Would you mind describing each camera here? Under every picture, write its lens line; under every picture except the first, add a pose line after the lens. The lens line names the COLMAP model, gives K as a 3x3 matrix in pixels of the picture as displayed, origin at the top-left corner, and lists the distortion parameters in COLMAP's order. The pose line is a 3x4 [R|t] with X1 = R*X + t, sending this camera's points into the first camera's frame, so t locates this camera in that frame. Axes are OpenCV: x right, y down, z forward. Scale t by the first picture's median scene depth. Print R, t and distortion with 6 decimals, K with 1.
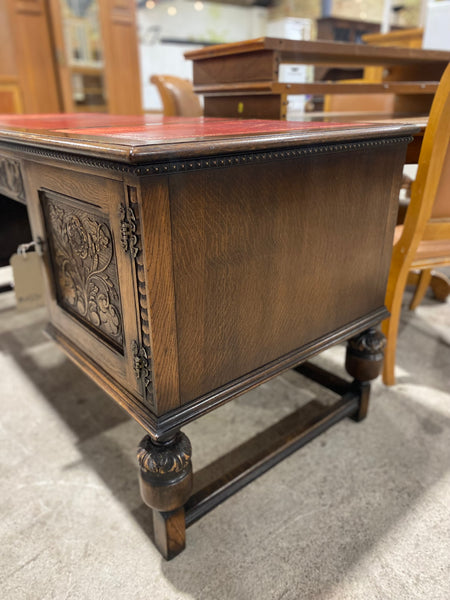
lens RADIAL K [[454.1, 0, 223.4], [0, 454.1, 298.2], [0, 0, 1]] dist [0.051995, -0.045962]
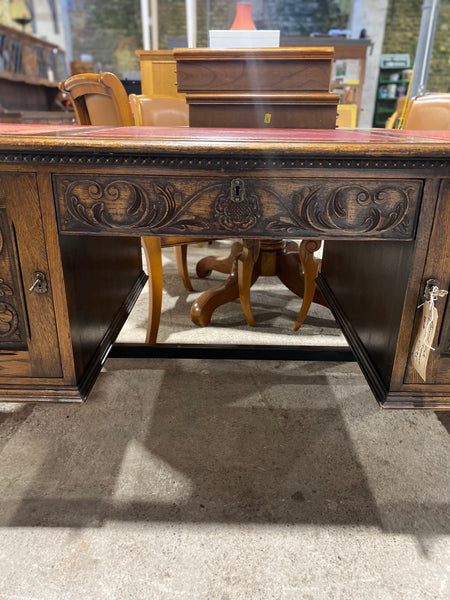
lens RADIAL K [[455.4, 0, 226.9], [0, 455.4, 298.6], [0, 0, 1]] dist [0.043248, -0.041314]
pose [[0.650603, -0.266630, 0.711073, -0.994073], [0.287358, 0.953152, 0.094481, -0.230199], [-0.702952, 0.142863, 0.696741, 0.595251]]
